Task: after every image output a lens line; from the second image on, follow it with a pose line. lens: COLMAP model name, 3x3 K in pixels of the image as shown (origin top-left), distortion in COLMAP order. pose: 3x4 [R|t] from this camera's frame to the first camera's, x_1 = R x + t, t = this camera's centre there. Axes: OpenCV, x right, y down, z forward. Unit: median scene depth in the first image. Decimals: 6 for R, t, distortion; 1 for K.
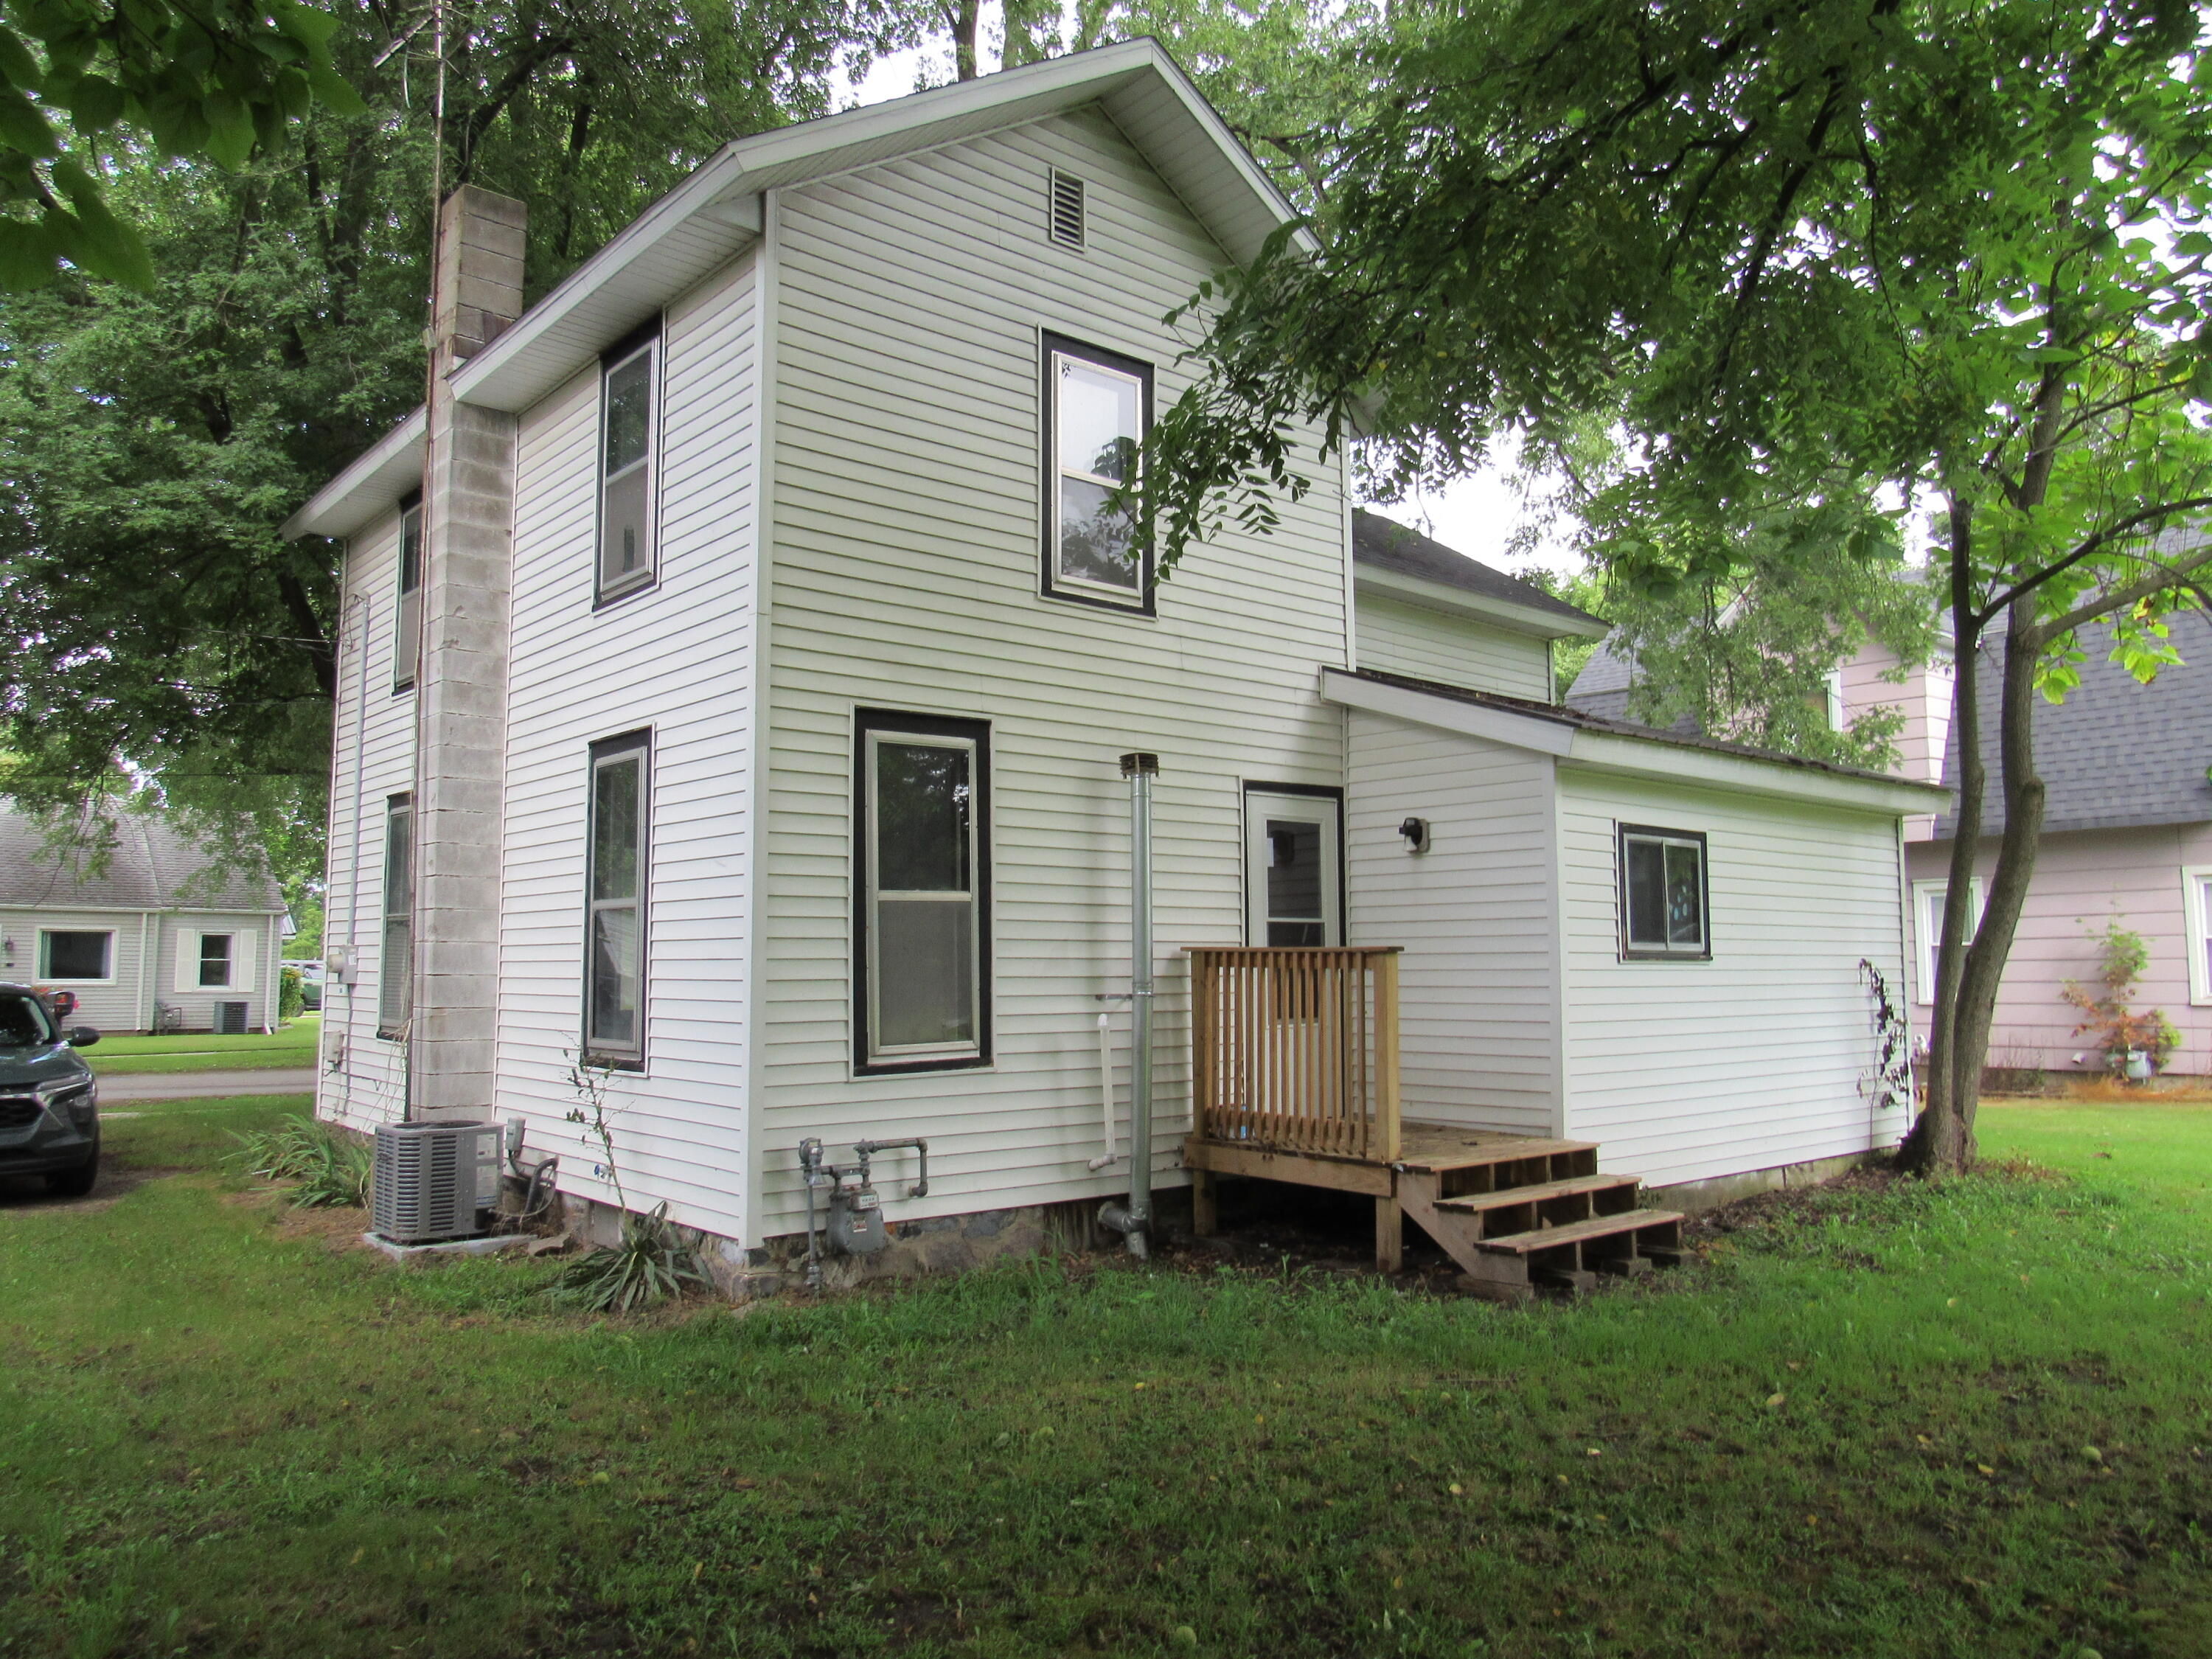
lens RADIAL K [[1602.9, 0, 1105.1], [0, 1602.9, 842.6], [0, 0, 1]] dist [-0.003070, -0.000147]
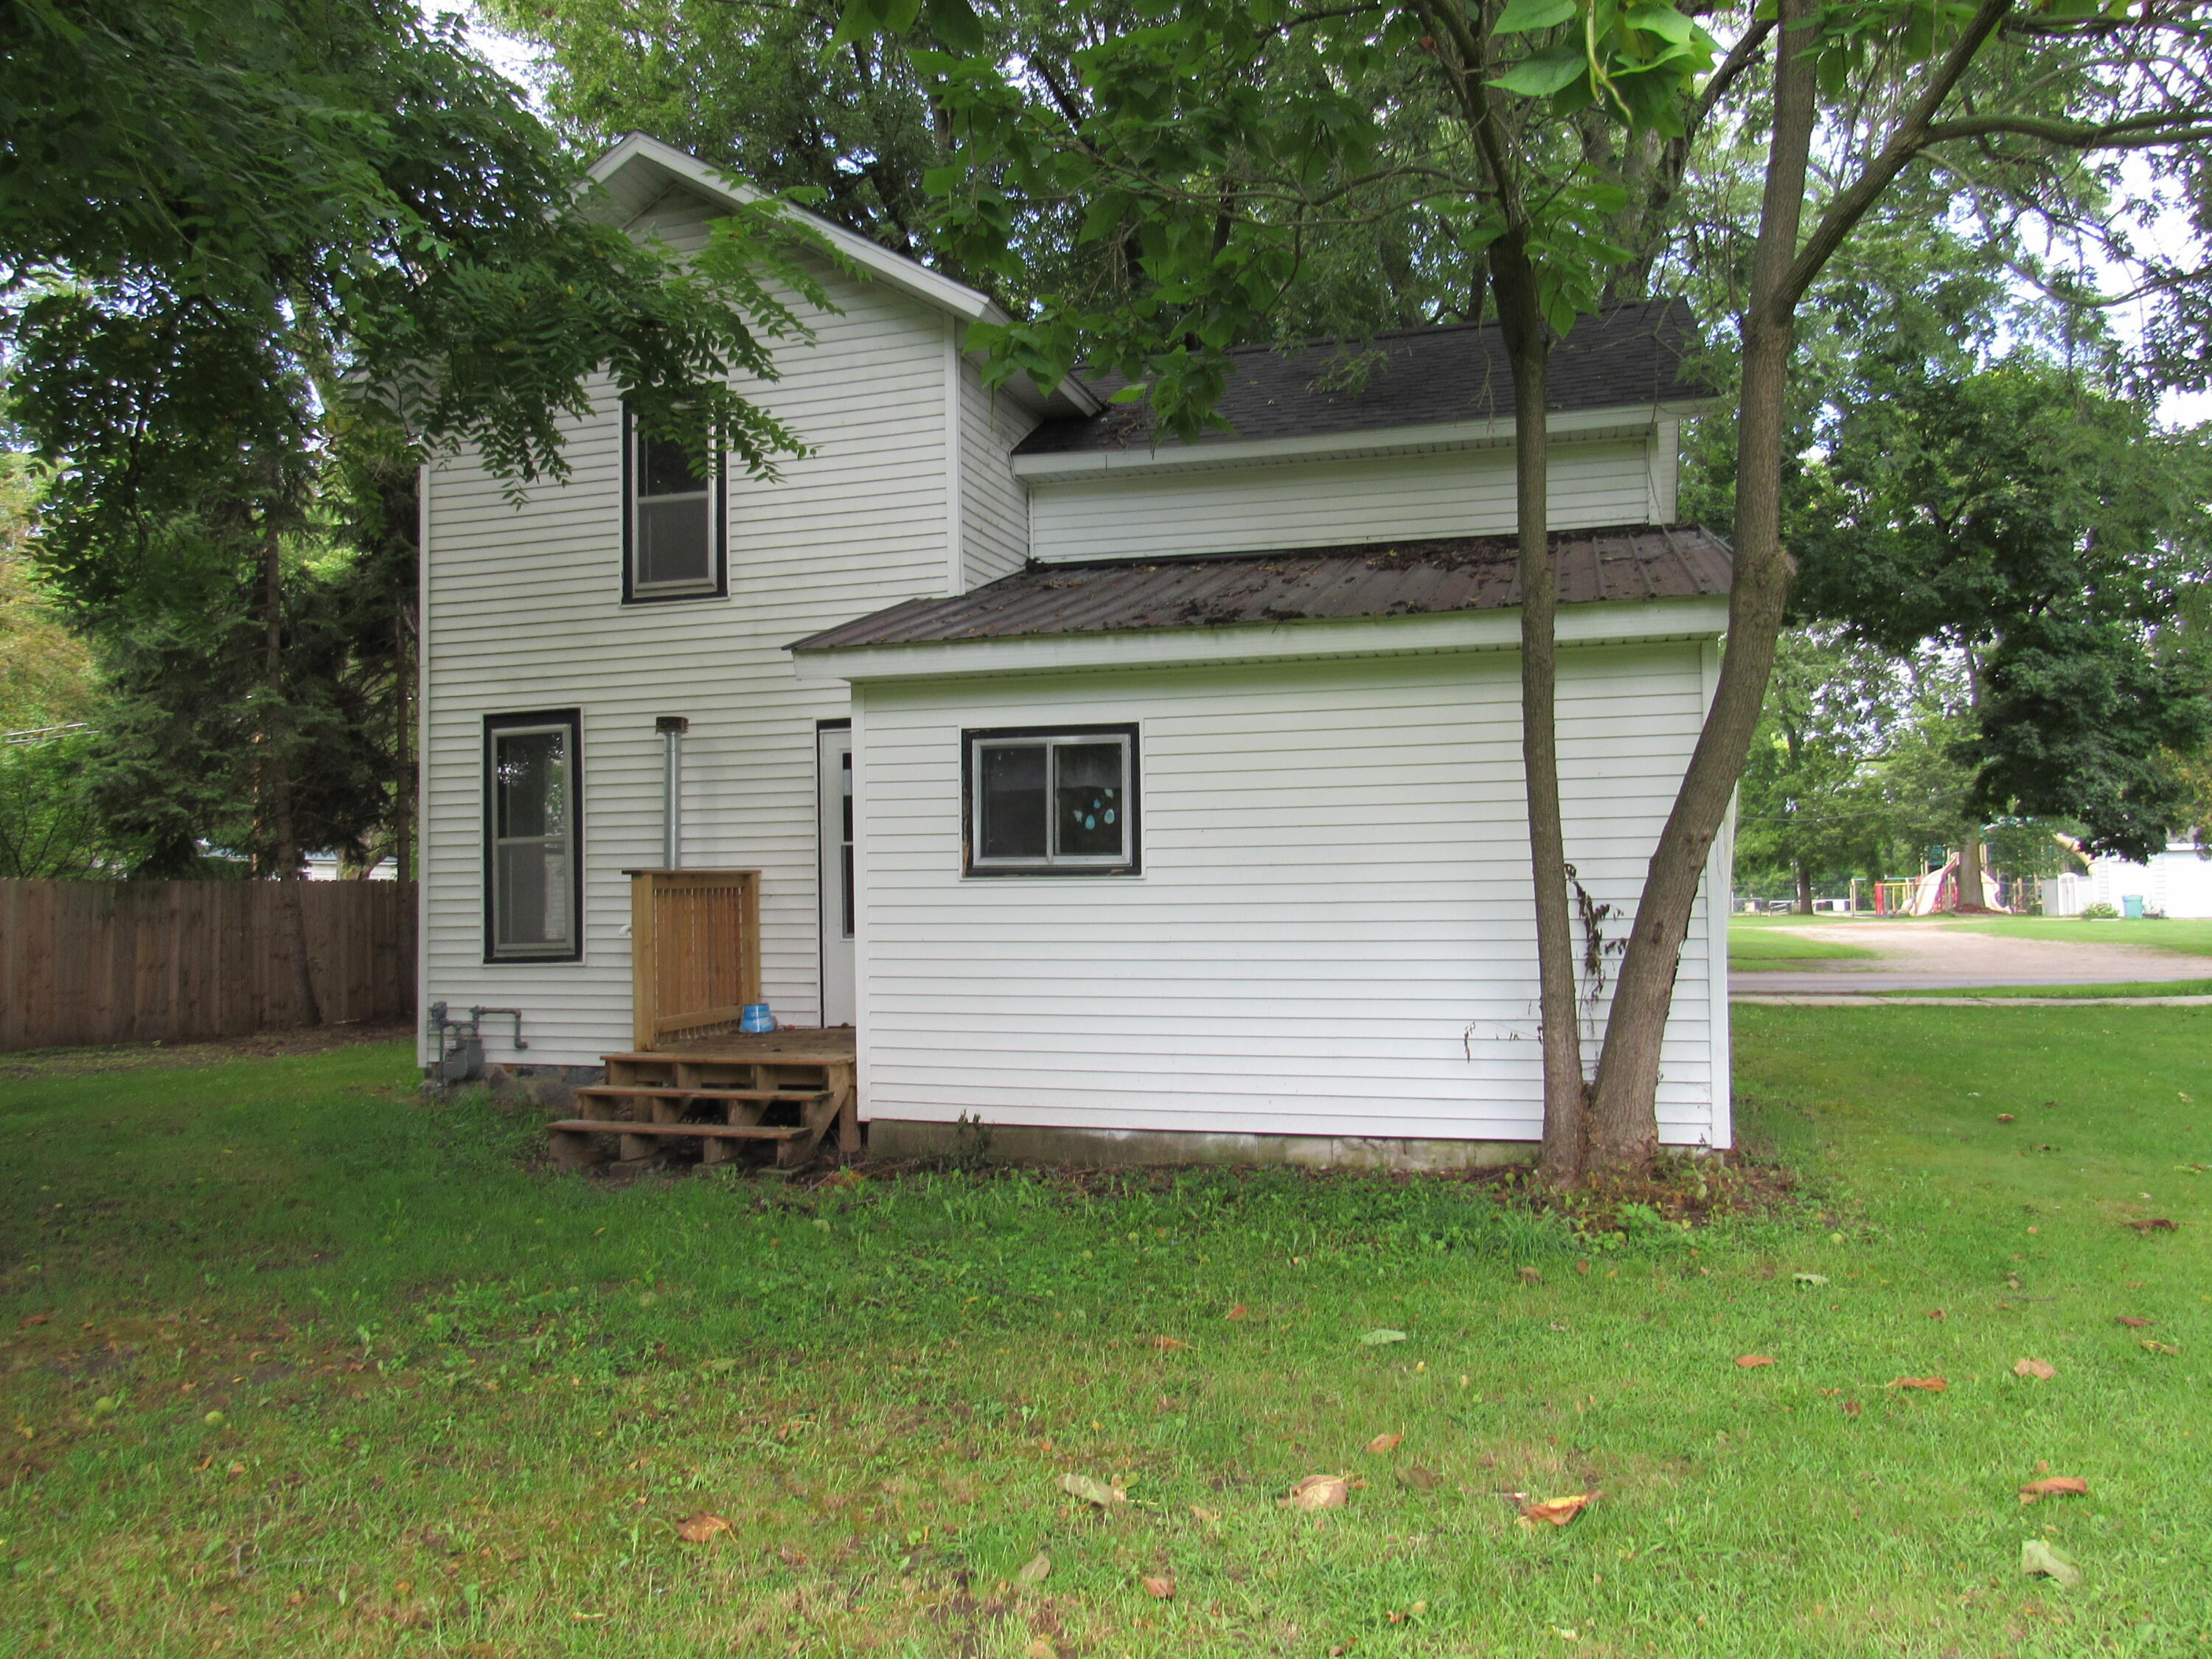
lens RADIAL K [[1602.9, 0, 1107.7], [0, 1602.9, 818.6], [0, 0, 1]] dist [-0.003070, -0.000147]
pose [[0.527580, -0.040957, -0.848518, 1.215619], [0.077418, 0.996999, 0.000012, 0.048047], [0.845970, -0.065697, 0.529167, 0.607373]]
